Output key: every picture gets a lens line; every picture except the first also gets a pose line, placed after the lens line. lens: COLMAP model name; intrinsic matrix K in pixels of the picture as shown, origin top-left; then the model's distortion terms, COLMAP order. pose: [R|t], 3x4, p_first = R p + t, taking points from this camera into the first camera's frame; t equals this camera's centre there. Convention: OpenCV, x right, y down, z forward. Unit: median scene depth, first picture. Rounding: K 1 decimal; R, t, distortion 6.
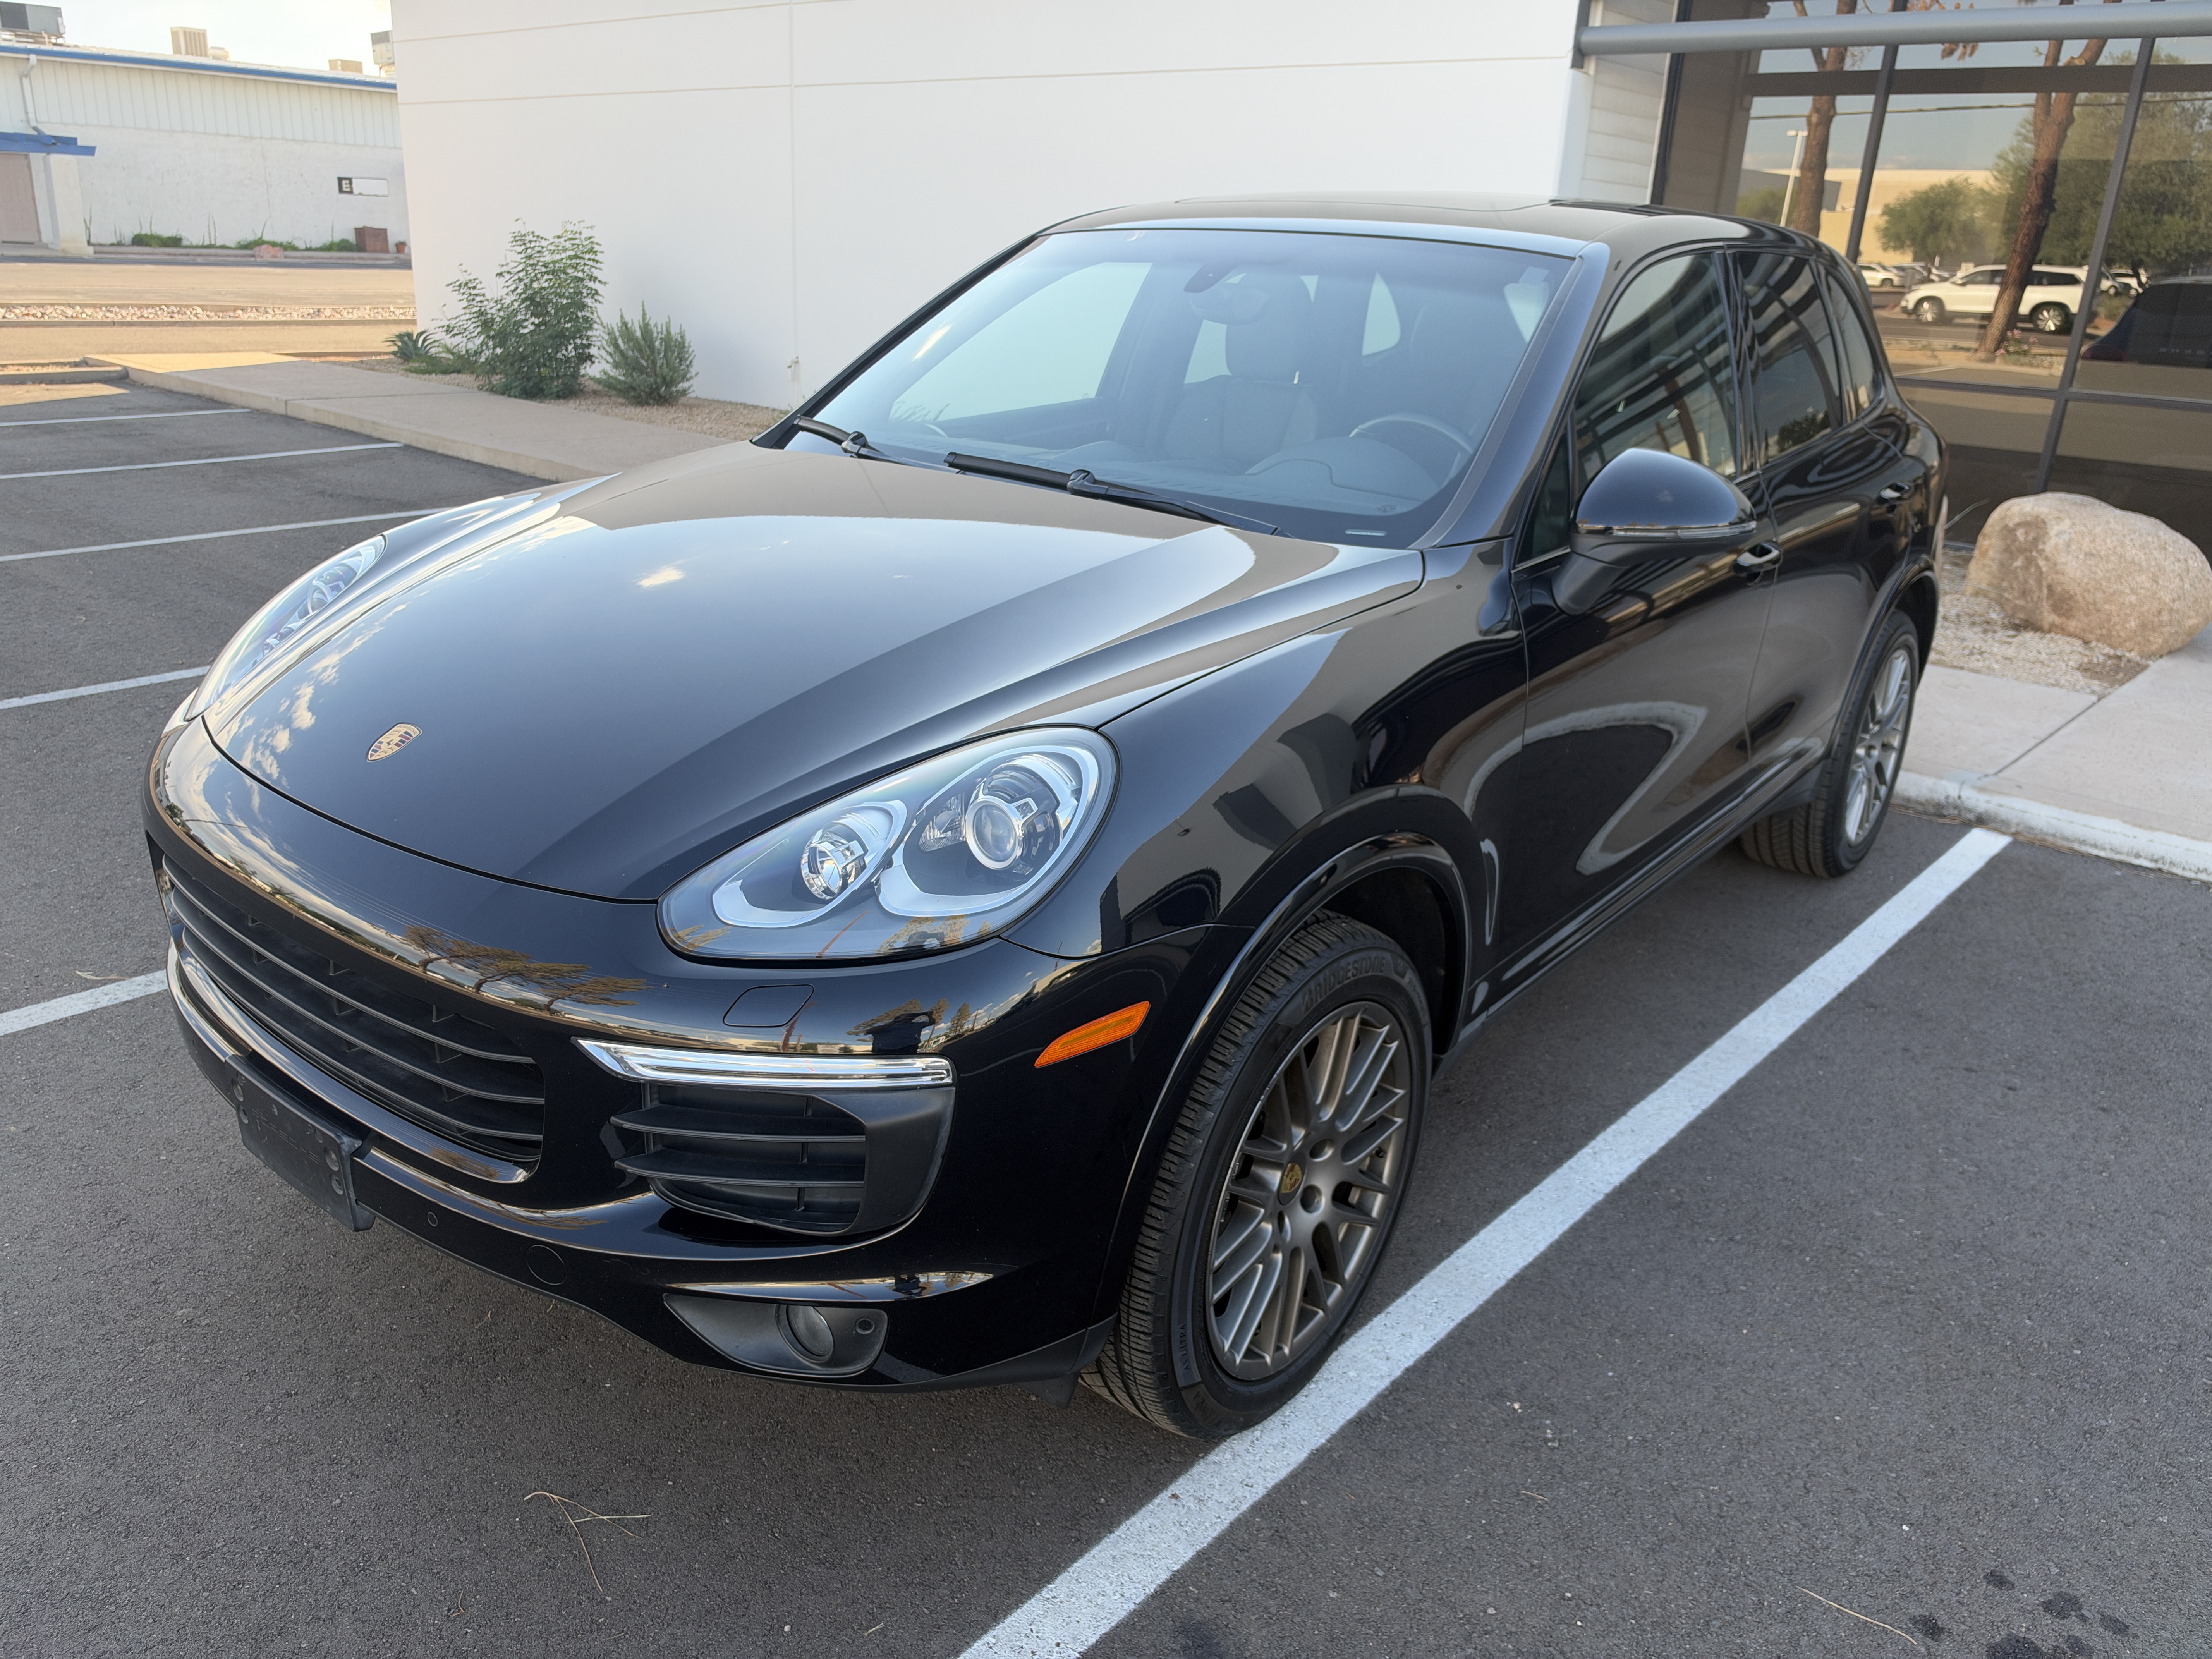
lens RADIAL K [[1634.3, 0, 1129.1], [0, 1634.3, 812.8], [0, 0, 1]] dist [-0.006989, -0.002033]
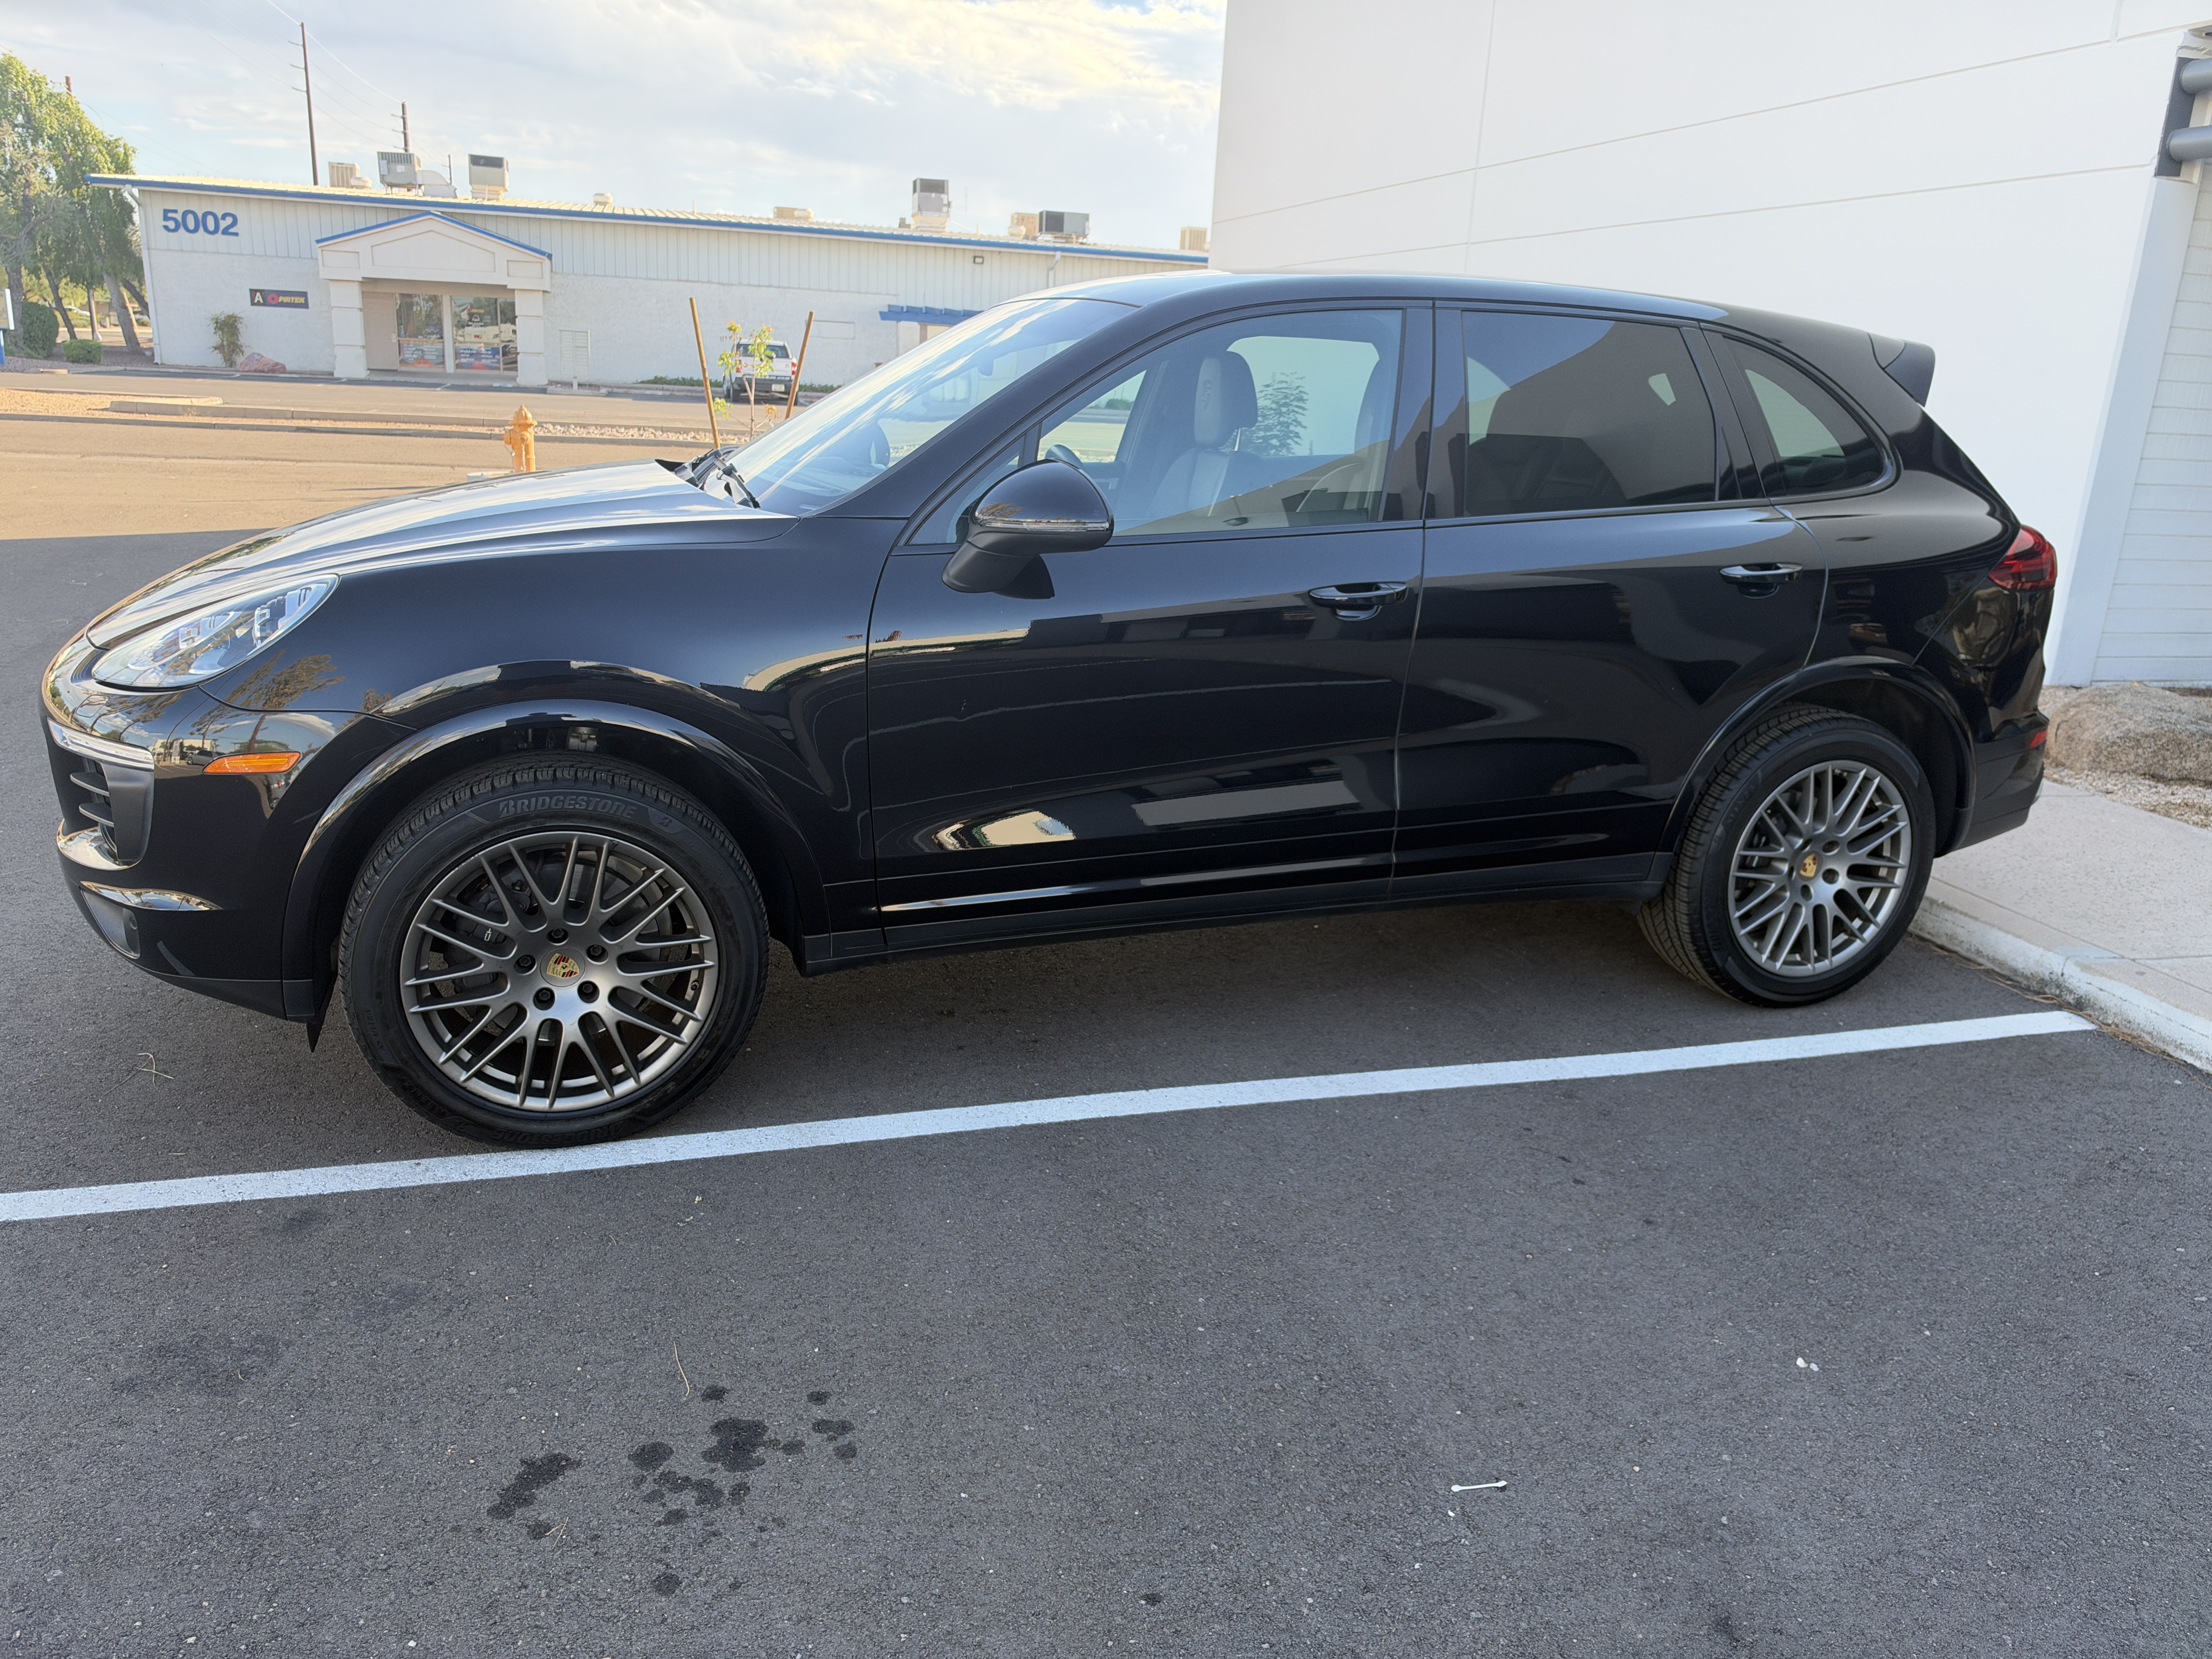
lens RADIAL K [[1634.3, 0, 1124.4], [0, 1634.3, 822.6], [0, 0, 1]] dist [-0.006989, -0.002033]
pose [[0.848754, 0.137246, -0.510667, 0.958825], [-0.182981, 0.982297, -0.040123, 0.066248], [0.496120, 0.127497, 0.858842, 0.062355]]
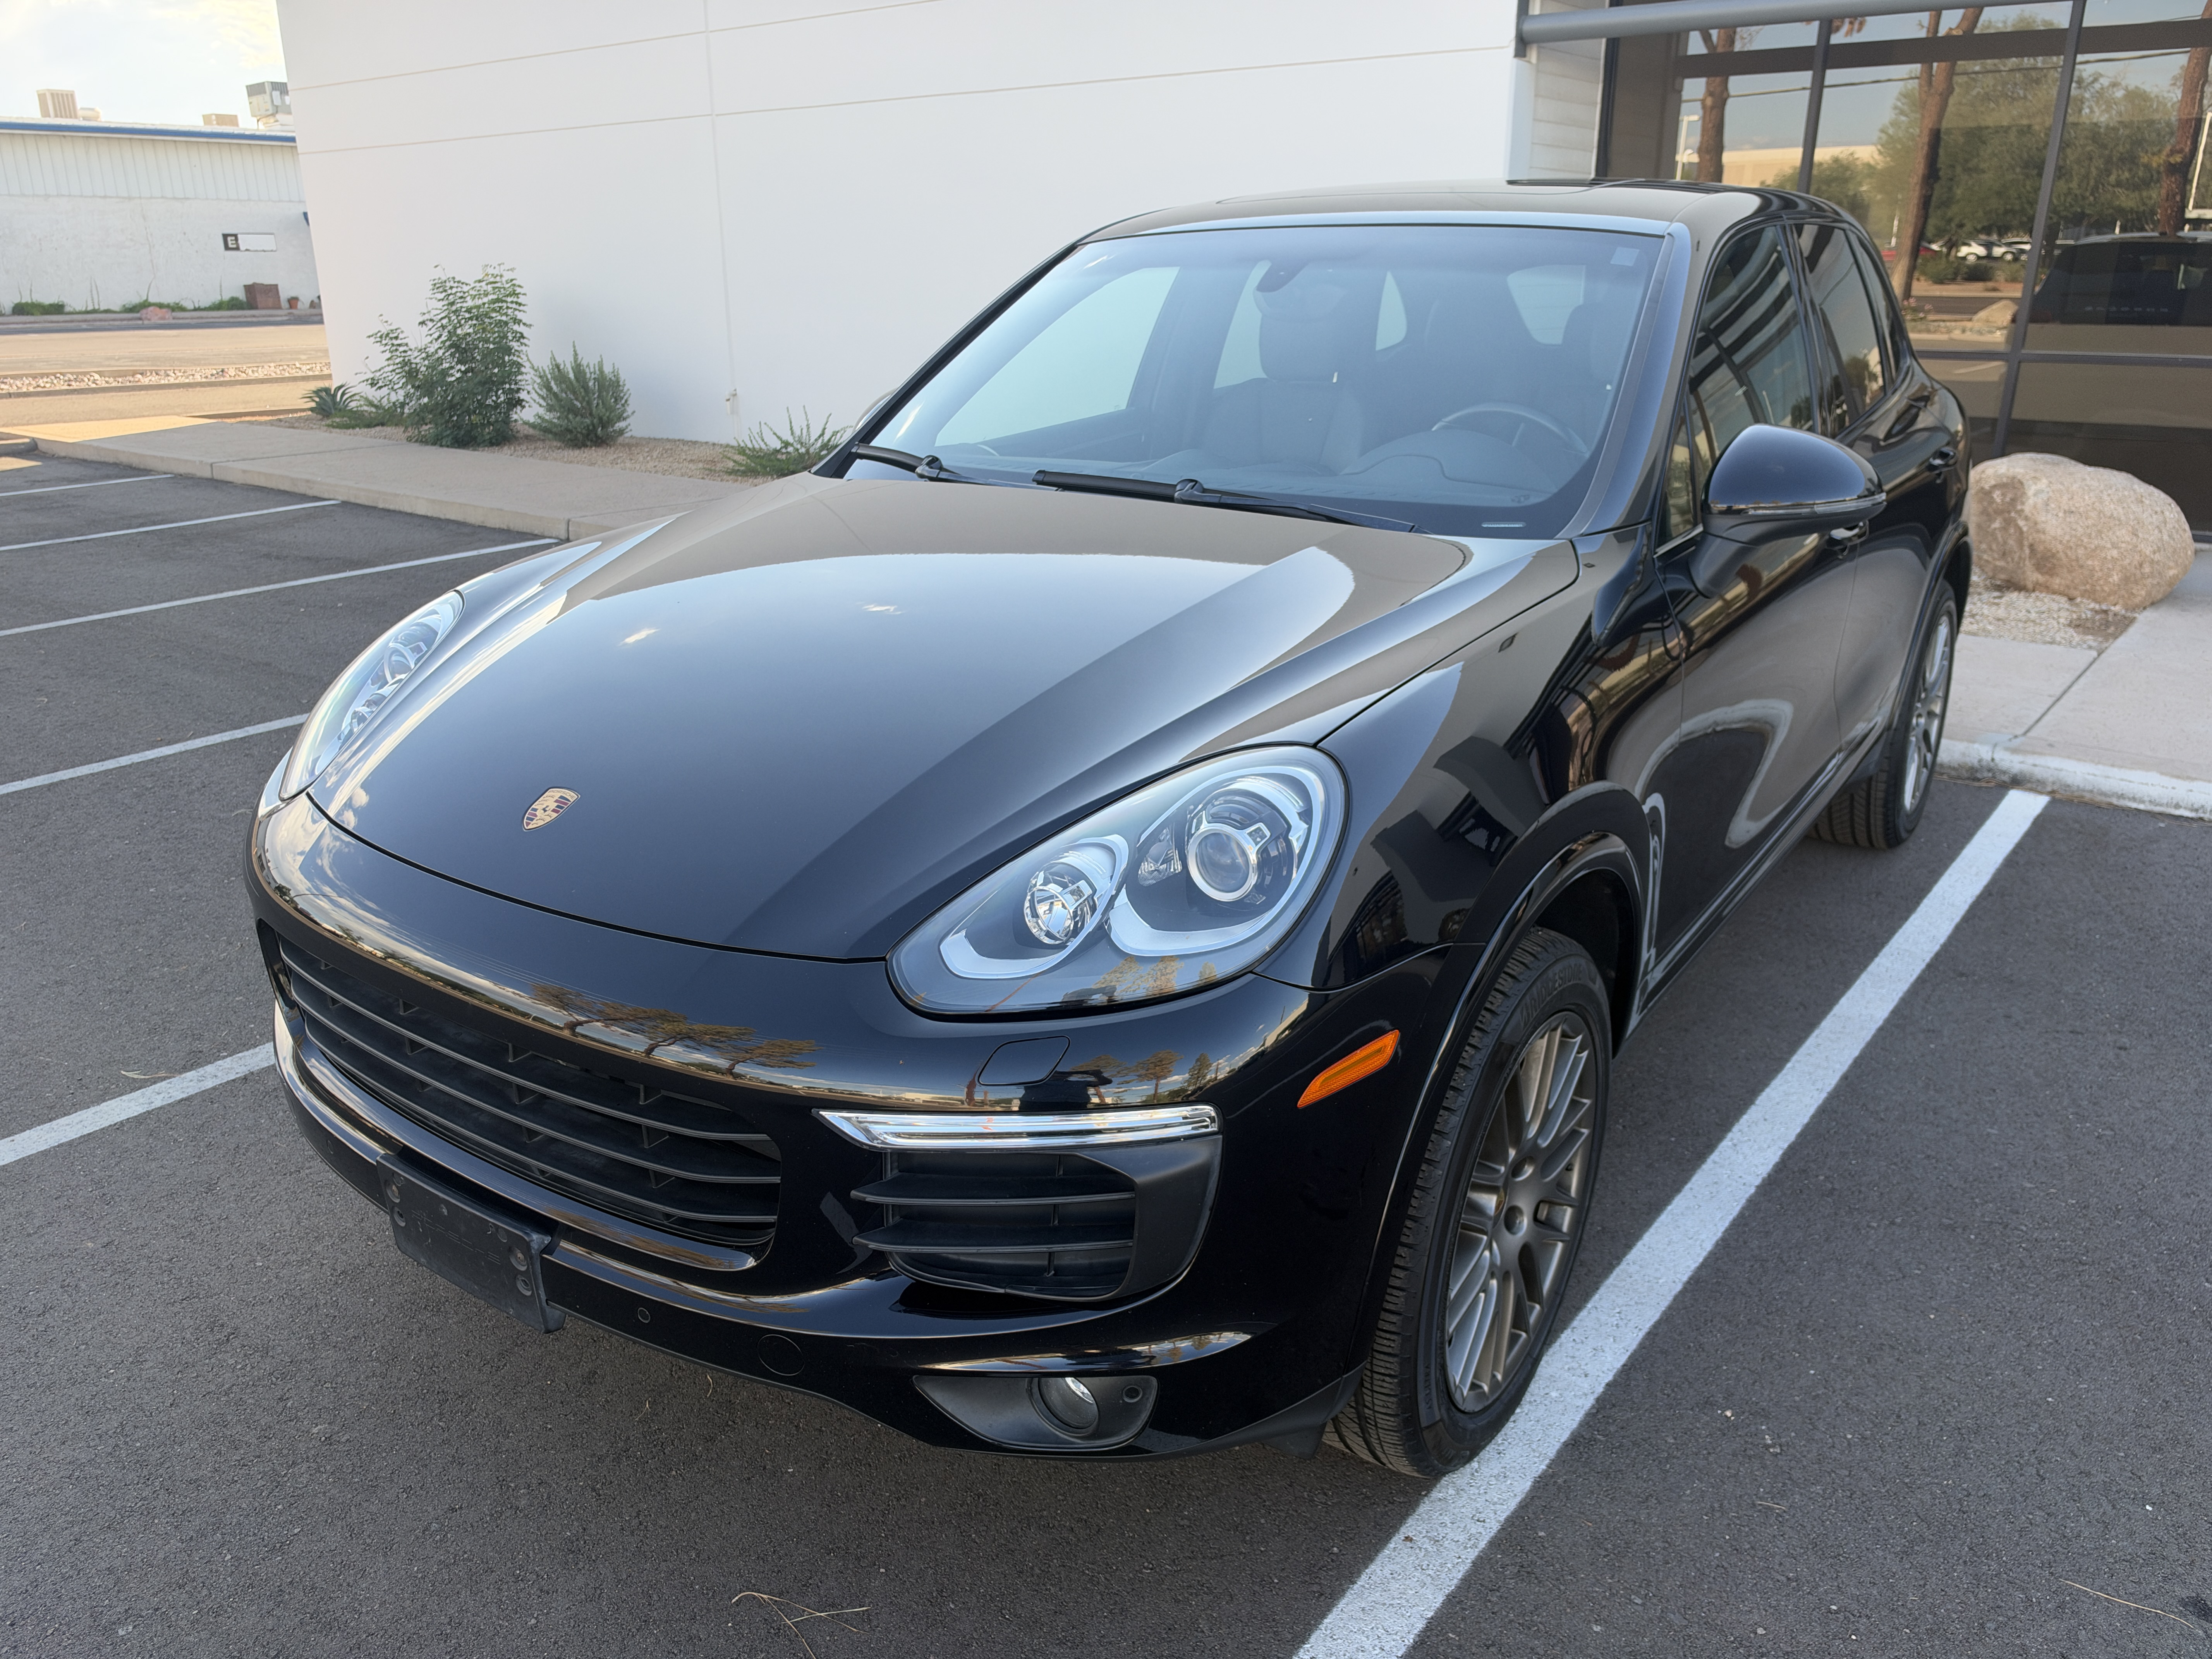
lens RADIAL K [[1634.3, 0, 1130.0], [0, 1634.3, 825.1], [0, 0, 1]] dist [-0.006989, -0.002033]
pose [[0.996963, -0.066089, 0.041207, -0.118161], [0.066140, 0.997810, 0.000107, -0.008659], [-0.041123, 0.002619, 0.999151, 0.038166]]
